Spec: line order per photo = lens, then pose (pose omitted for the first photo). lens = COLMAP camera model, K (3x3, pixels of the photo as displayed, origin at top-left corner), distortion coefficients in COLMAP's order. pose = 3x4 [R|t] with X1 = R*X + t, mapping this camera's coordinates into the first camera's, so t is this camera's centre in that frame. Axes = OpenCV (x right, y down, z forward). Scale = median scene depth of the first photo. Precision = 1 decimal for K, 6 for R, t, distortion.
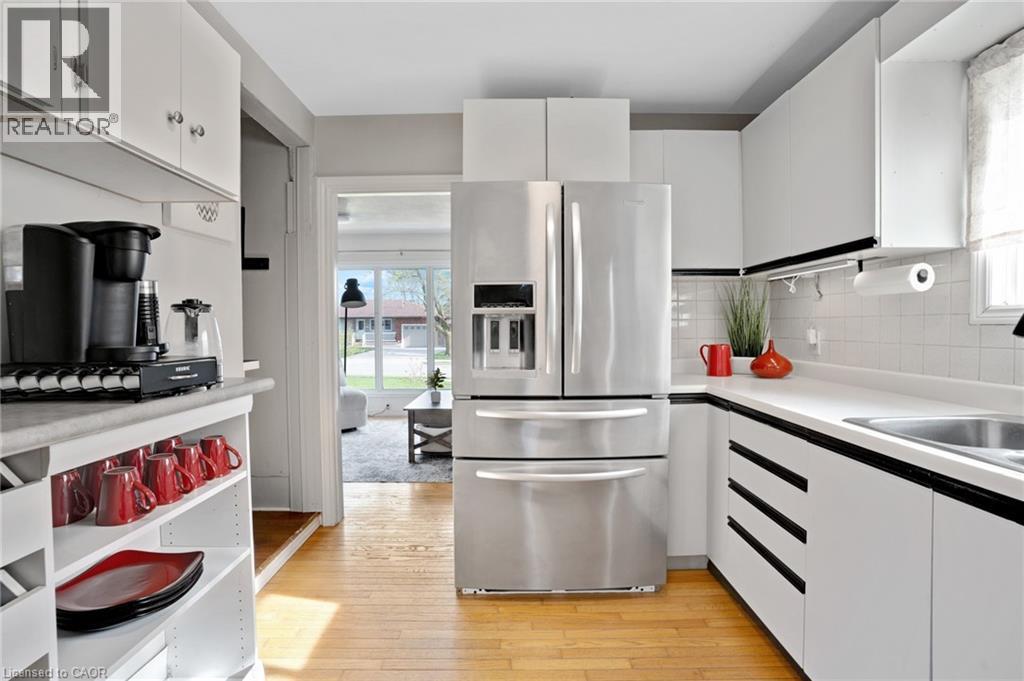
lens RADIAL K [[496.0, 0, 507.9], [0, 496.0, 344.2], [0, 0, 1]] dist [-0.049652, 0.009064]
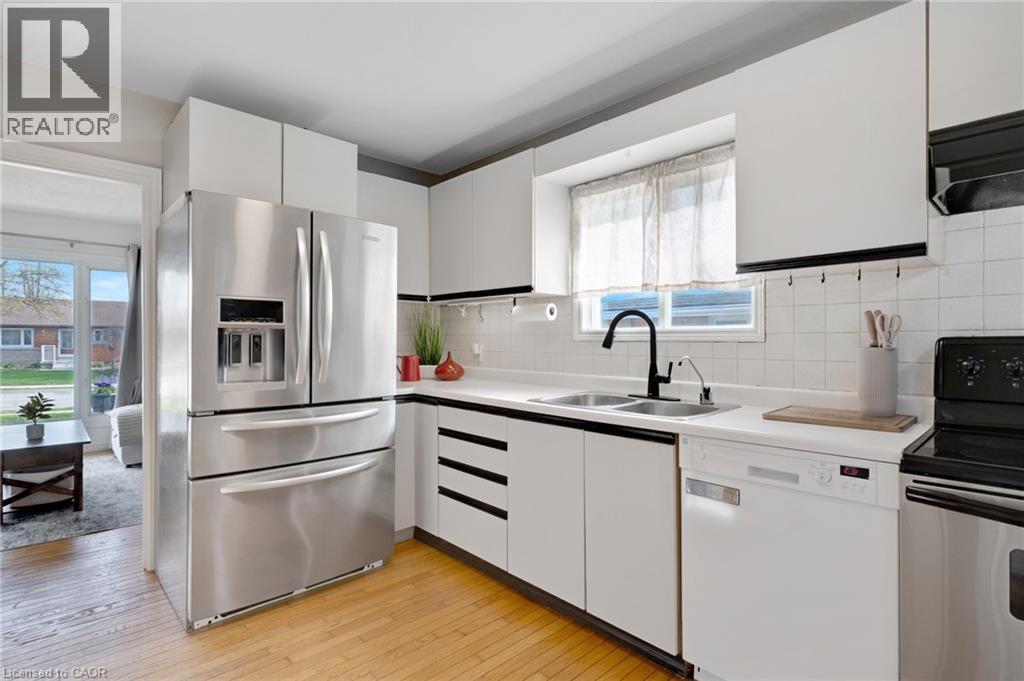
lens RADIAL K [[496.0, 0, 519.9], [0, 496.0, 338.8], [0, 0, 1]] dist [-0.049652, 0.009064]
pose [[0.708831, 0.007730, 0.705336, -0.314793], [0.019482, 0.999344, -0.030531, 0.002246], [-0.705110, 0.035383, 0.708215, -0.095919]]
